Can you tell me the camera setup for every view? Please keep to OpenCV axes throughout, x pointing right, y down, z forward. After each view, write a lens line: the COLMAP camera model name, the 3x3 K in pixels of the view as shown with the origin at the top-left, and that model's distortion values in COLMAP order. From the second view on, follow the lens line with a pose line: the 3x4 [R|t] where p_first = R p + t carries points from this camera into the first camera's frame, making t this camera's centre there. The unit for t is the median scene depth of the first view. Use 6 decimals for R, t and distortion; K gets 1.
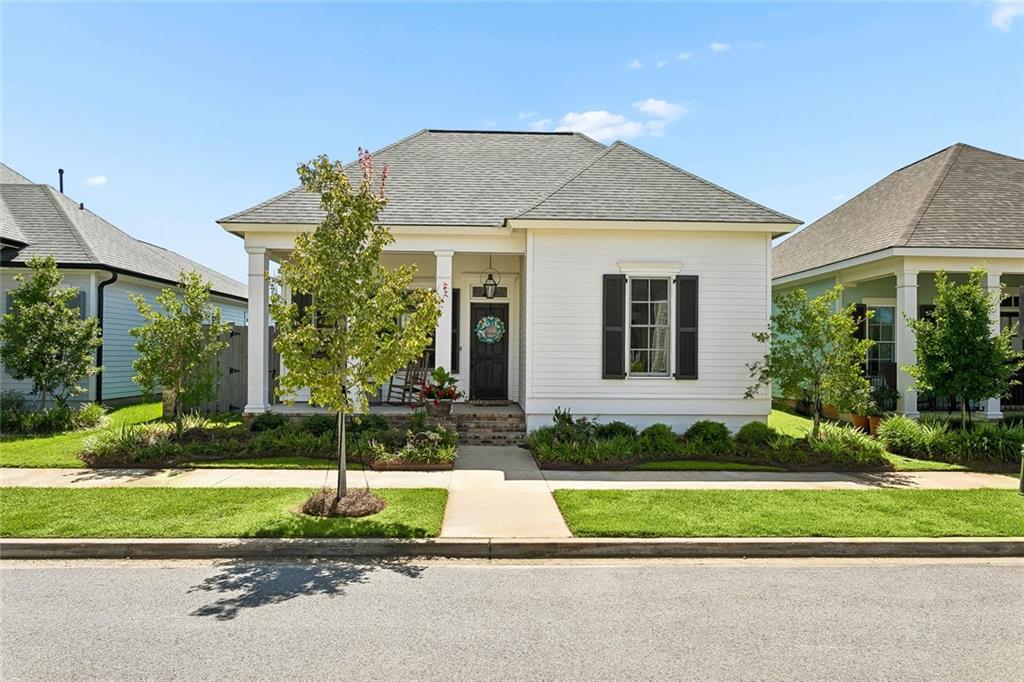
lens RADIAL K [[668.7, 0, 512.0], [0, 668.7, 341.0], [0, 0, 1]] dist [-0.000898, 0.001160]
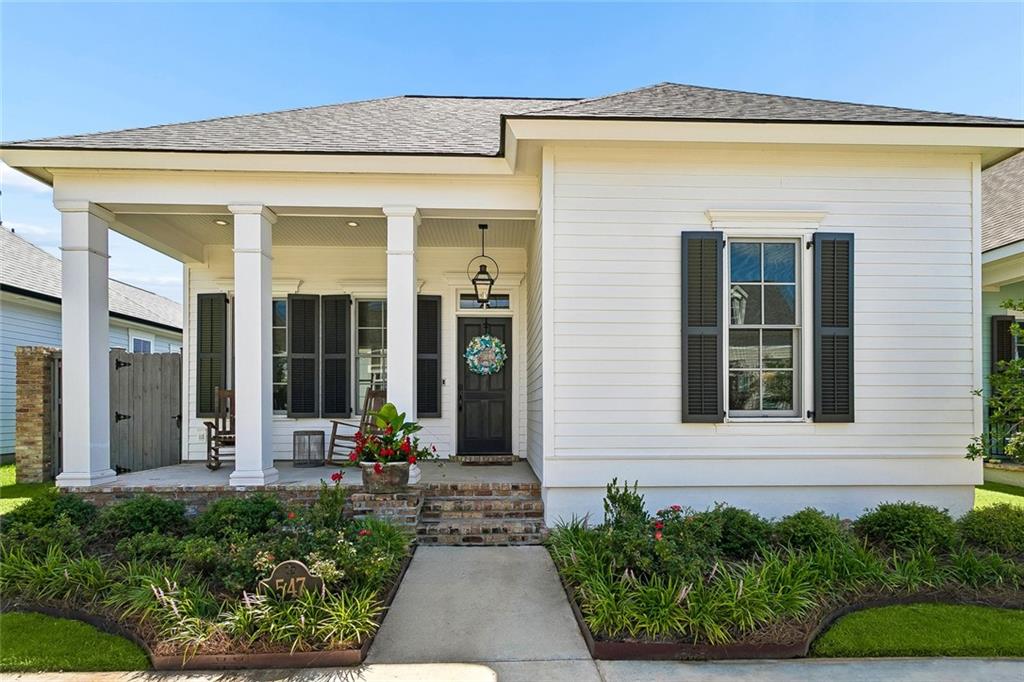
lens RADIAL K [[512.2, 0, 515.2], [0, 512.2, 405.1], [0, 0, 1]] dist [0.000765, 0.000312]
pose [[0.999948, -0.009435, -0.003816, -0.000191], [0.009491, 0.999844, 0.014864, 0.034221], [0.003675, -0.014899, 0.999882, 0.566859]]
